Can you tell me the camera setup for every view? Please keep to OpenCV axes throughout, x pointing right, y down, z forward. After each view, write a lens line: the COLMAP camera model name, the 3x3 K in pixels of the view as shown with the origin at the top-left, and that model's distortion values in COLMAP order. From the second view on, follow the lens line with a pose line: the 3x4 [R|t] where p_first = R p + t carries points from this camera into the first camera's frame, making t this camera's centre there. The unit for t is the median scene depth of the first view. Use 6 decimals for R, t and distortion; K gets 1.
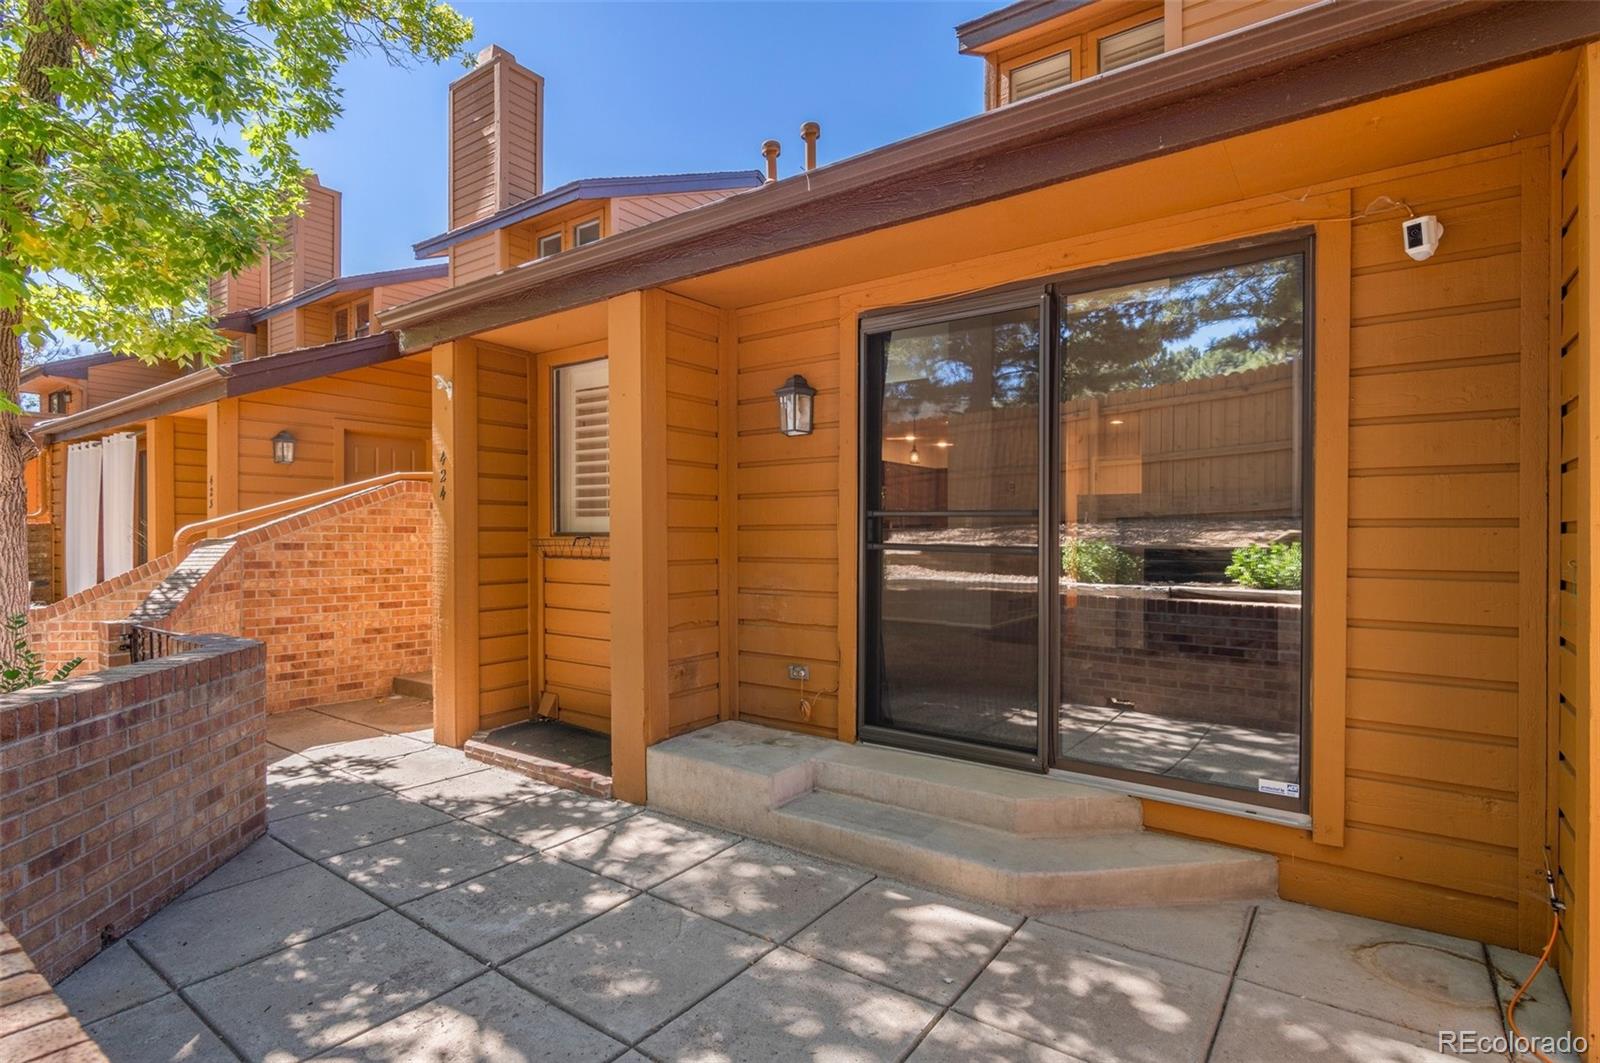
lens RADIAL K [[781.8, 0, 800.4], [0, 781.8, 534.7], [0, 0, 1]] dist [0.002021, -0.000192]
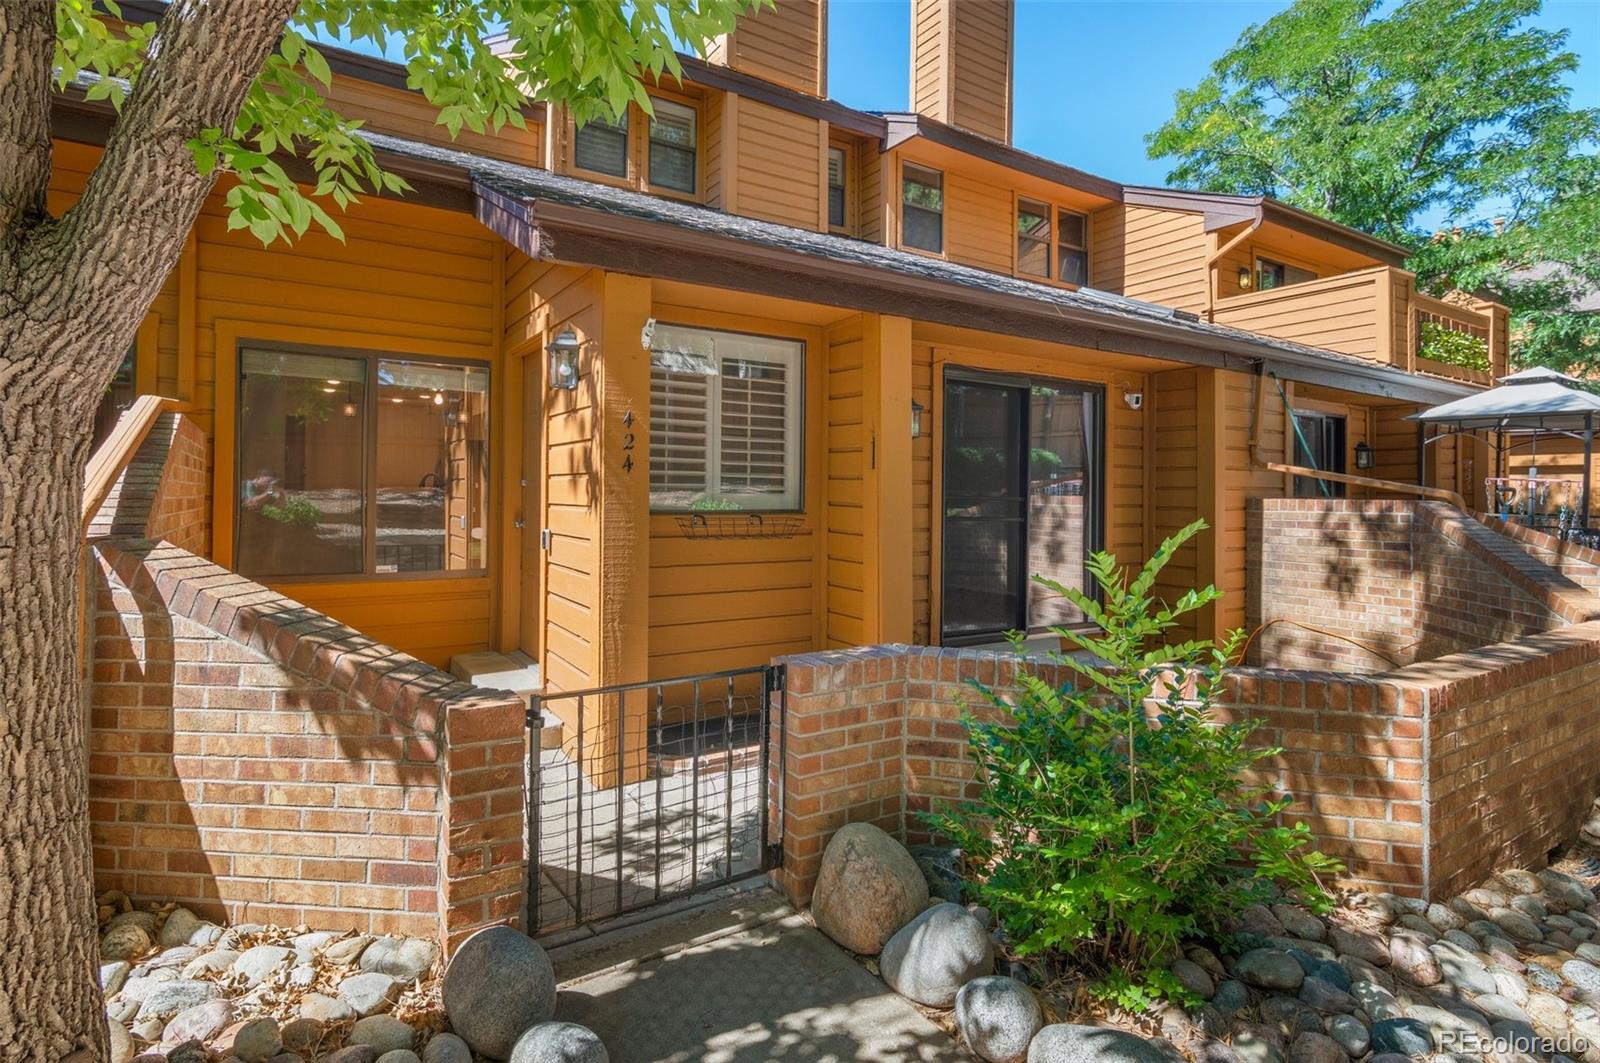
lens RADIAL K [[809.9, 0, 800.9], [0, 809.9, 476.4], [0, 0, 1]] dist [-0.004301, -0.001632]
pose [[0.359937, 0.023201, 0.932688, -1.219469], [-0.011405, 0.999725, -0.020467, -0.027420], [-0.932907, -0.003270, 0.360103, 0.580919]]
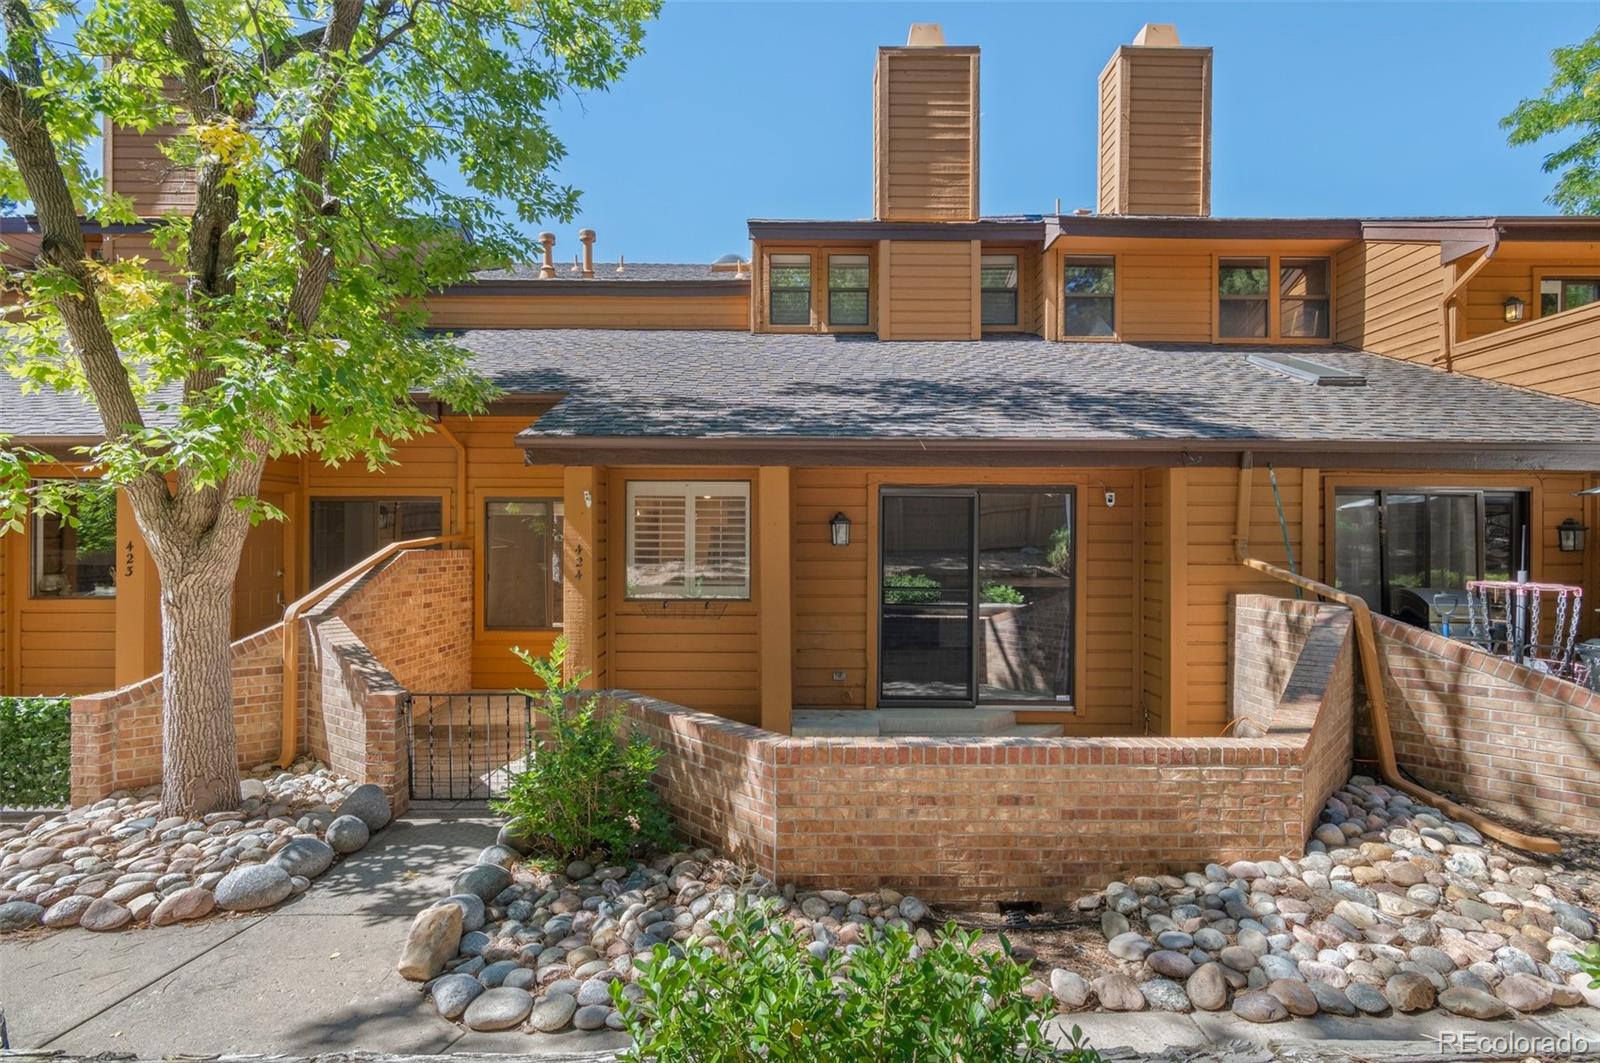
lens RADIAL K [[781.8, 0, 800.4], [0, 781.8, 534.7], [0, 0, 1]] dist [0.002021, -0.000192]
pose [[0.799708, 0.007344, 0.600344, -1.023601], [-0.003885, 0.999968, -0.007058, -0.121815], [-0.600377, 0.003312, 0.799710, -0.343140]]
